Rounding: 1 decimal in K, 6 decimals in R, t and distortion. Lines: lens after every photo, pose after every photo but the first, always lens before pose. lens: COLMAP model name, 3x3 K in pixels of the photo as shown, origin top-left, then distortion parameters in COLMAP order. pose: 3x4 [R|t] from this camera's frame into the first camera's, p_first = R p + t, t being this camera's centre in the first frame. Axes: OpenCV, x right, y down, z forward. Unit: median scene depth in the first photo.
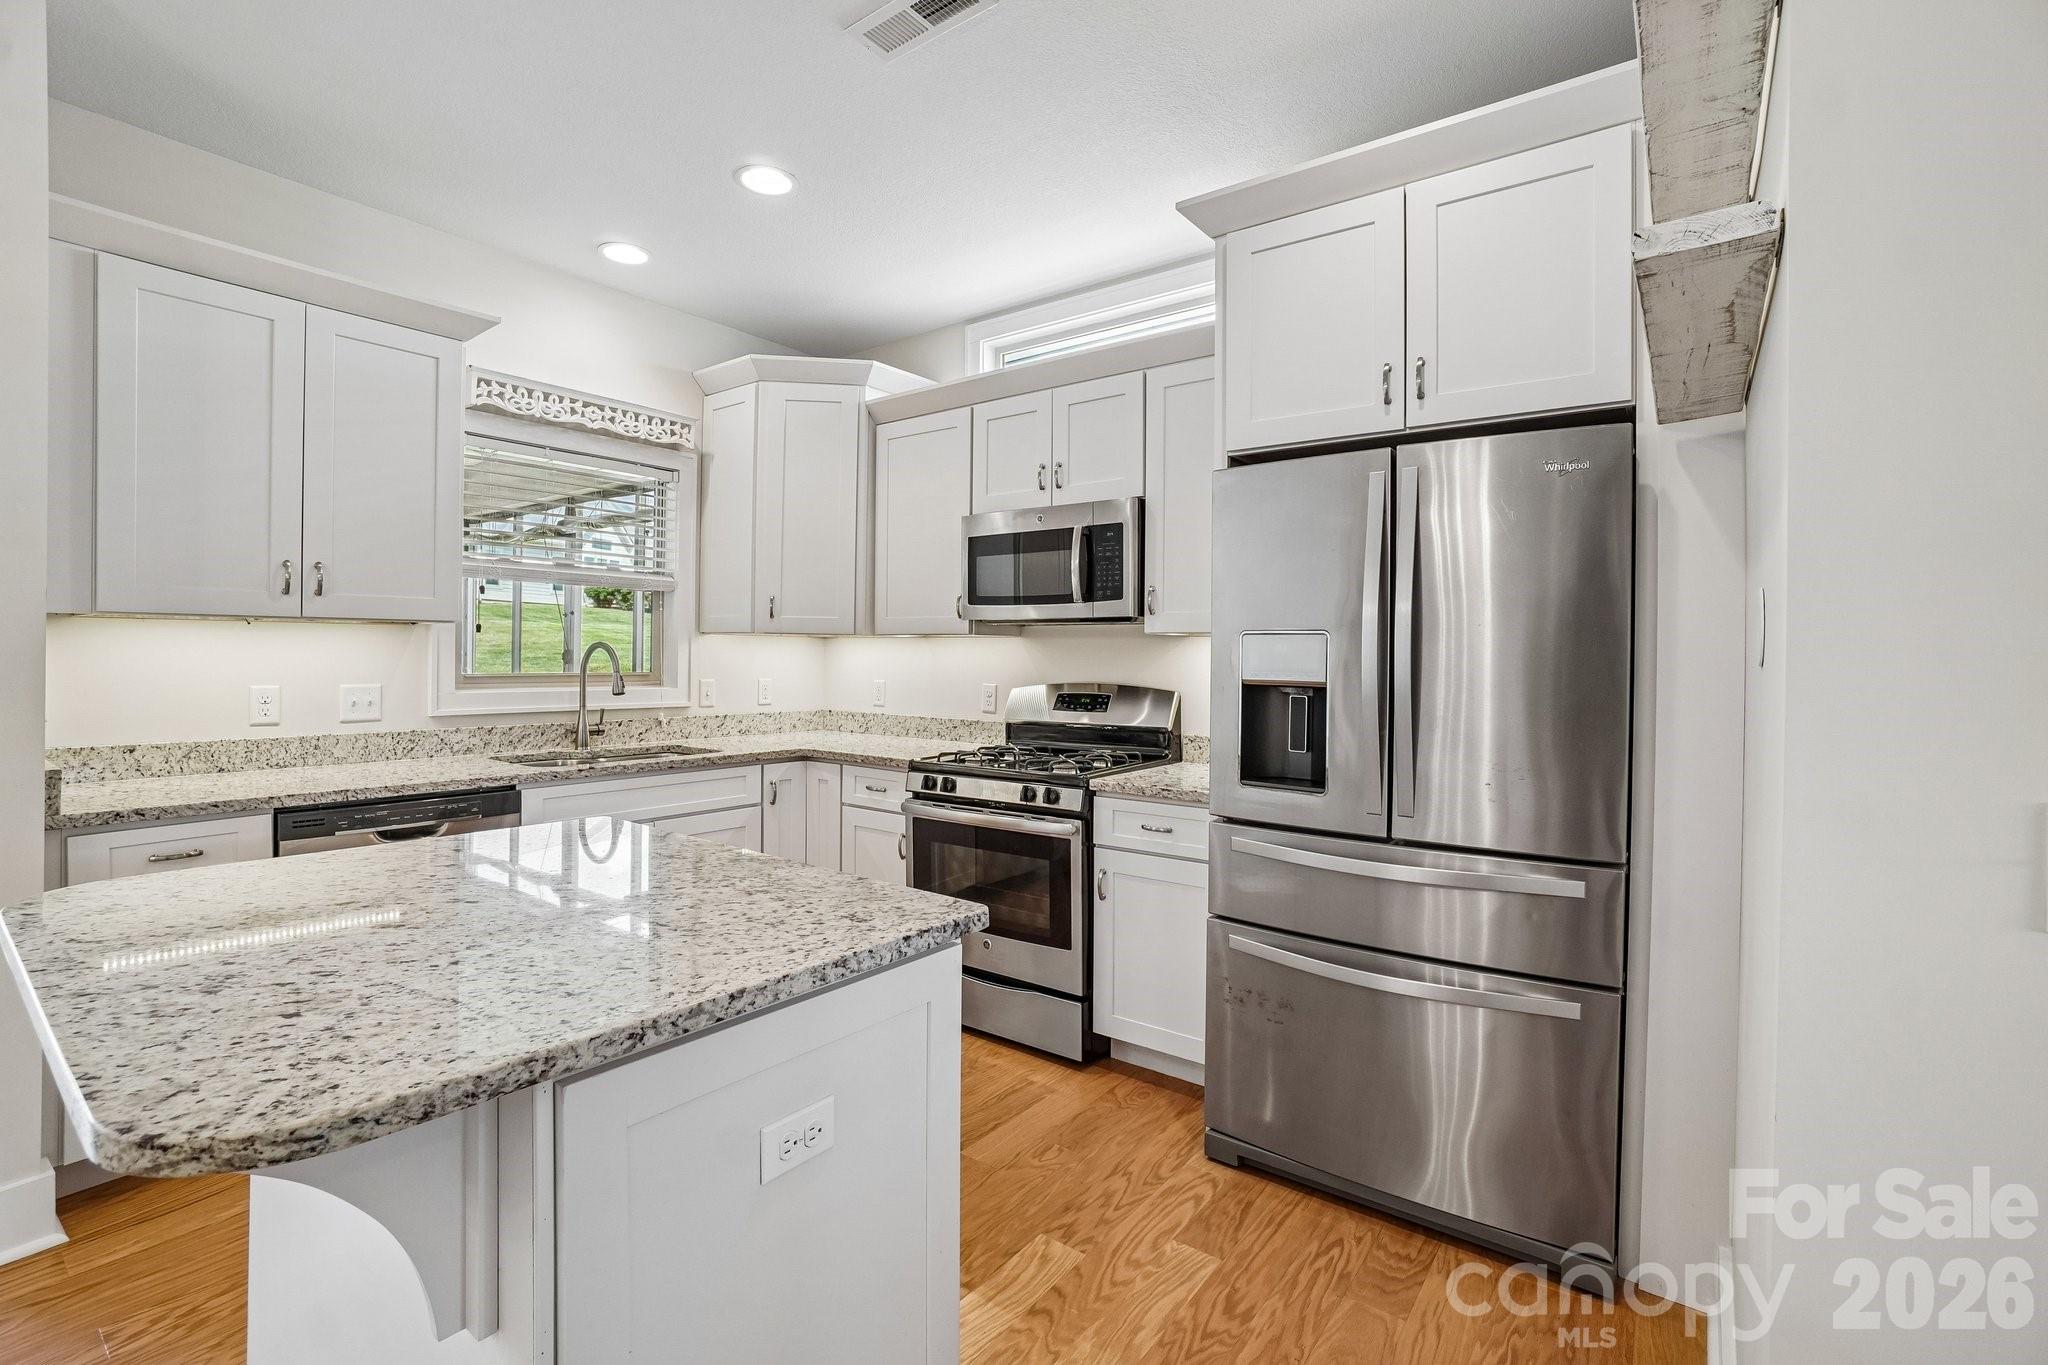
lens RADIAL K [[904.6, 0, 1008.5], [0, 904.6, 656.6], [0, 0, 1]] dist [-0.036825, 0.010623]
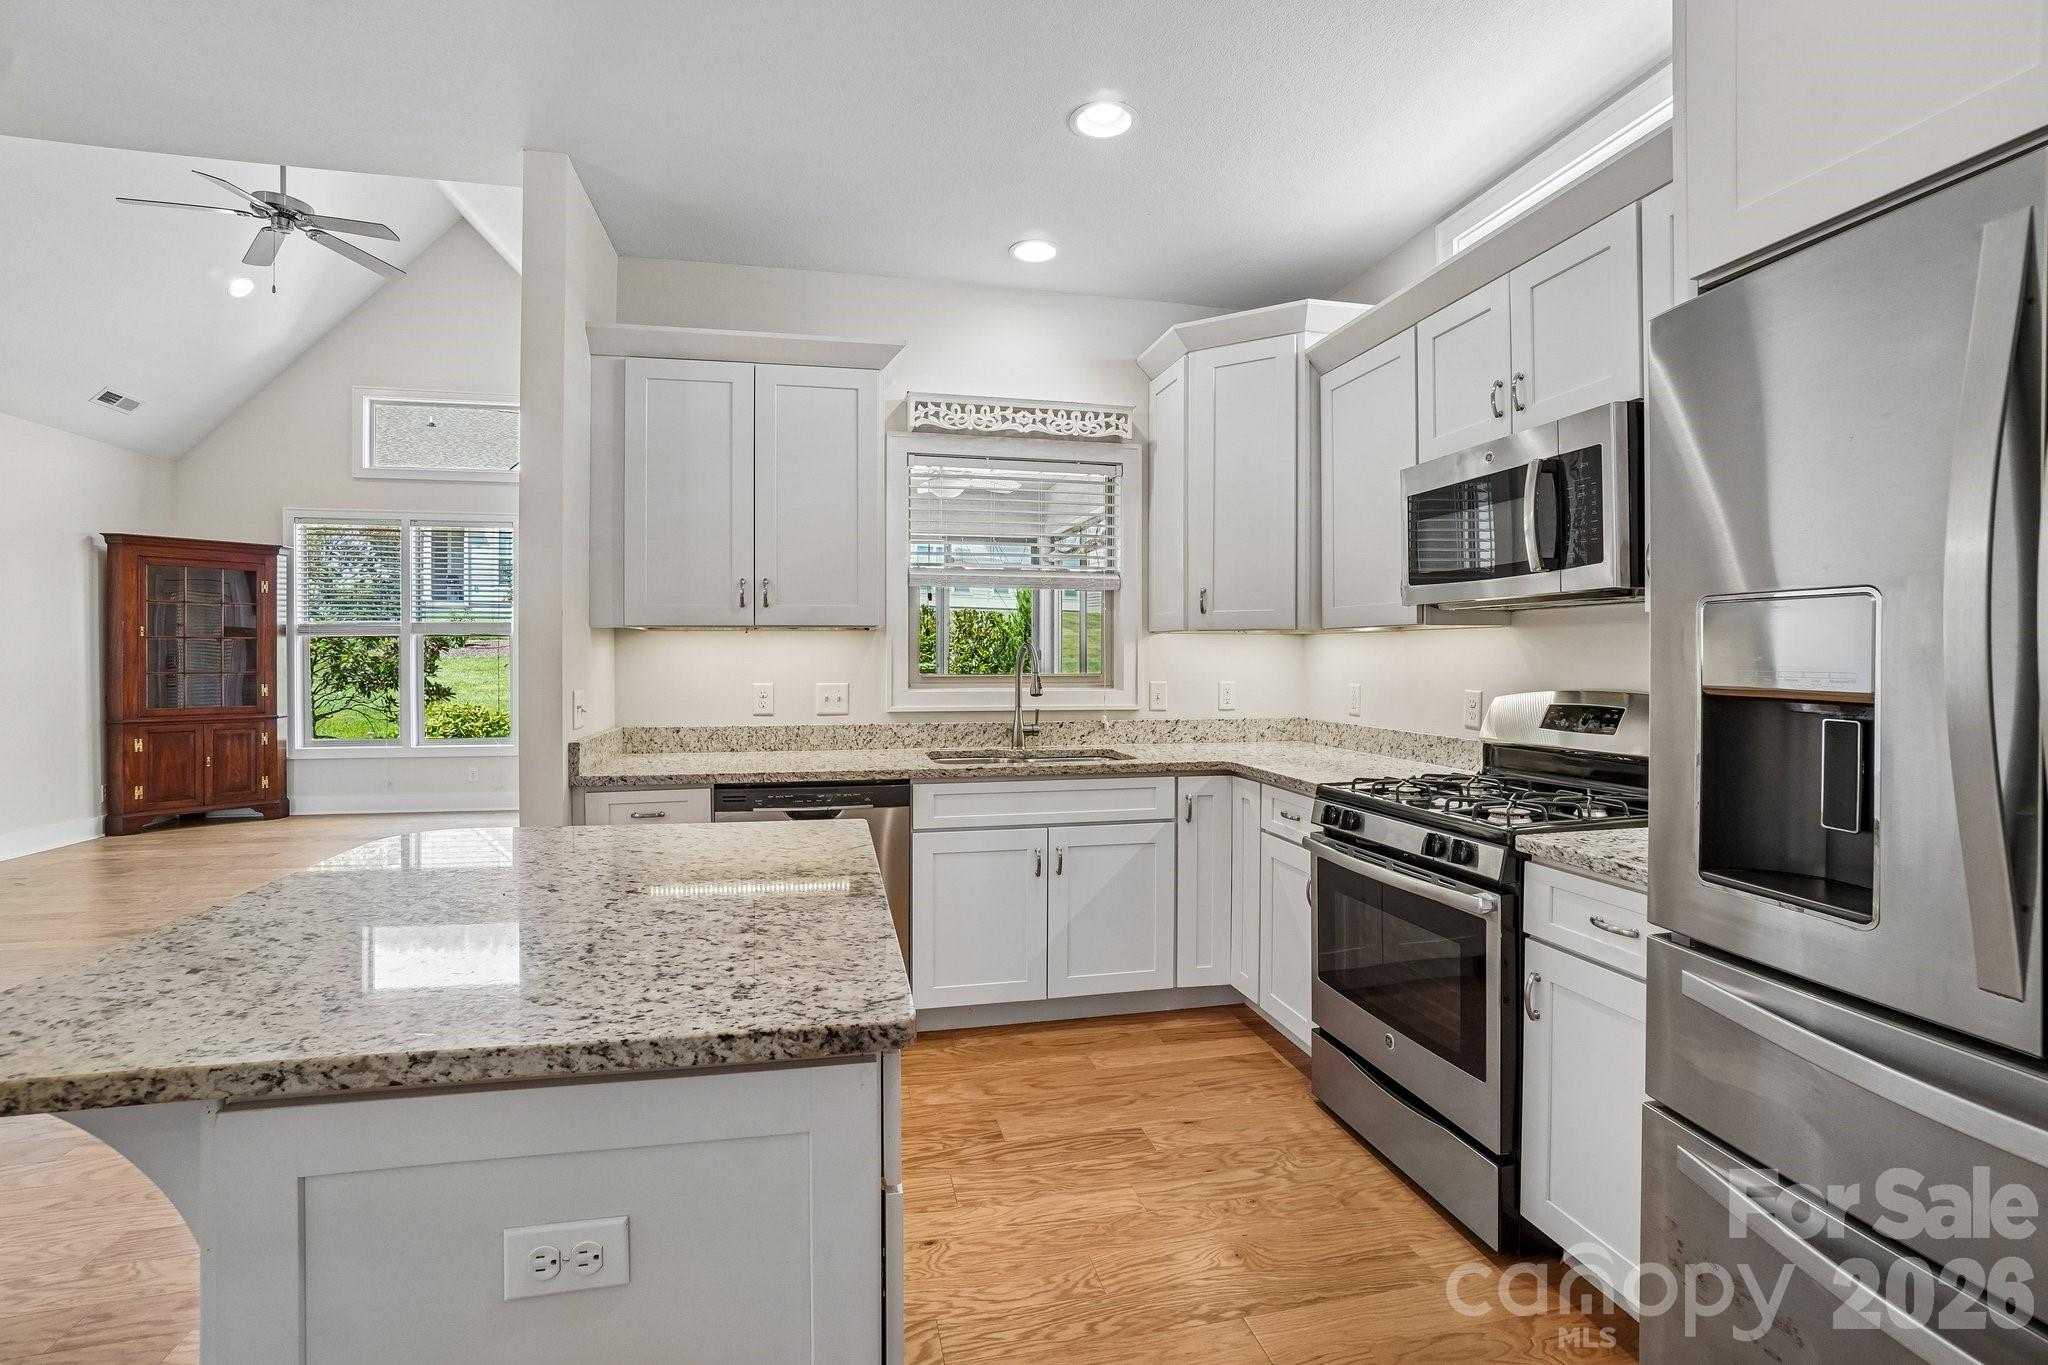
lens RADIAL K [[904.6, 0, 1027.6], [0, 904.6, 662.4], [0, 0, 1]] dist [-0.036825, 0.010623]
pose [[0.772922, -0.004702, -0.634484, 0.208525], [0.005863, 0.999983, -0.000269, 0.006271], [0.634474, -0.003512, 0.772936, 0.237628]]
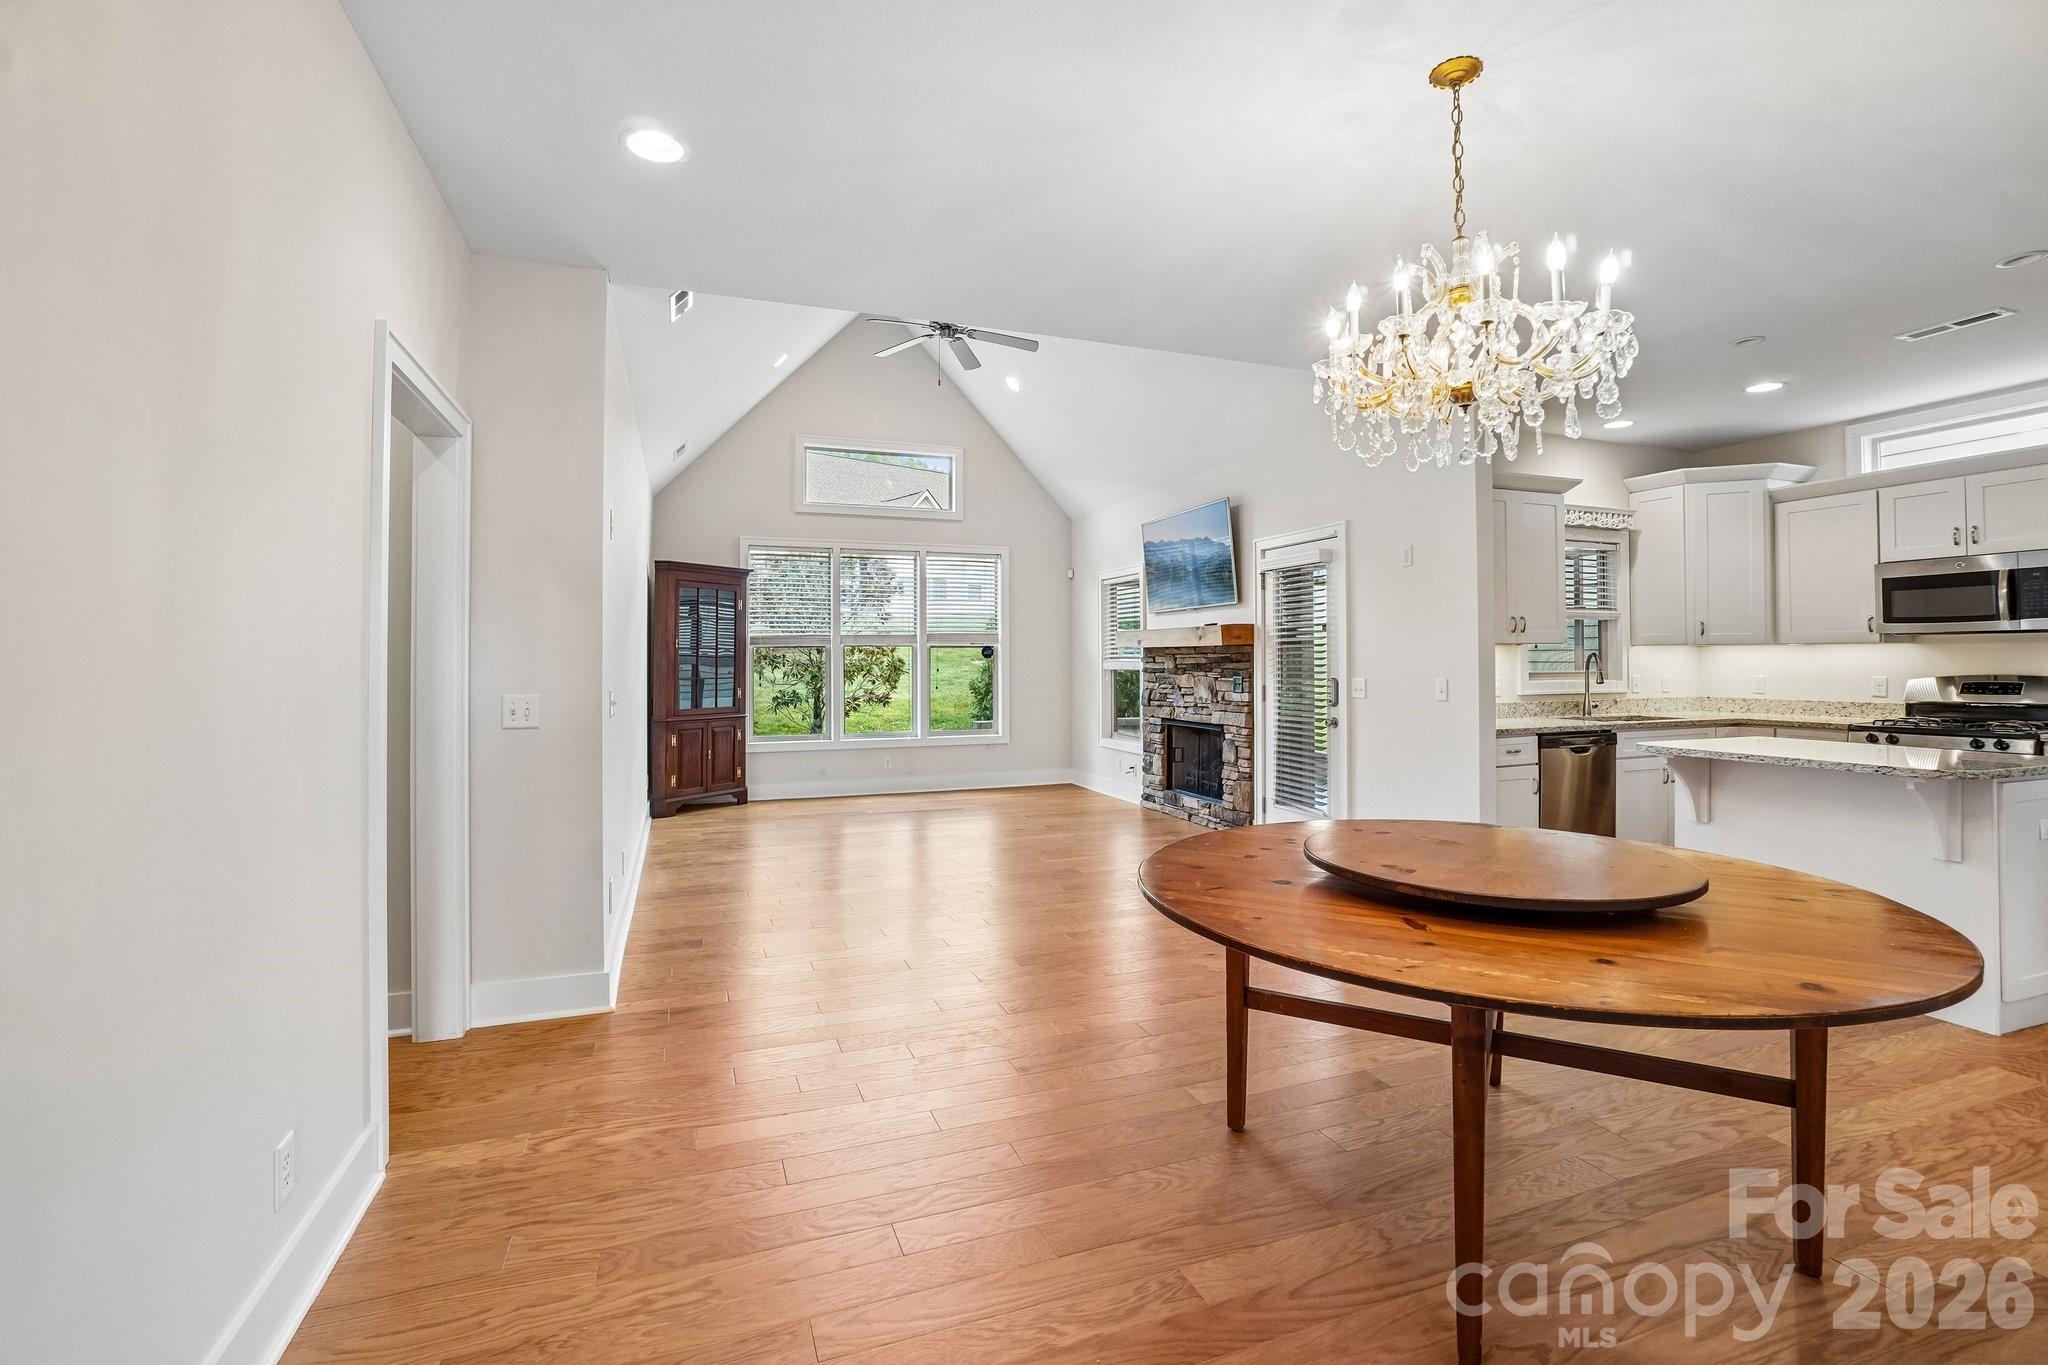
lens RADIAL K [[904.6, 0, 1027.3], [0, 904.6, 638.6], [0, 0, 1]] dist [-0.036825, 0.010623]
pose [[0.864581, -0.025627, -0.501840, -0.607825], [0.012883, 0.999501, -0.028844, -0.008776], [0.502329, 0.018473, 0.864479, -1.108728]]
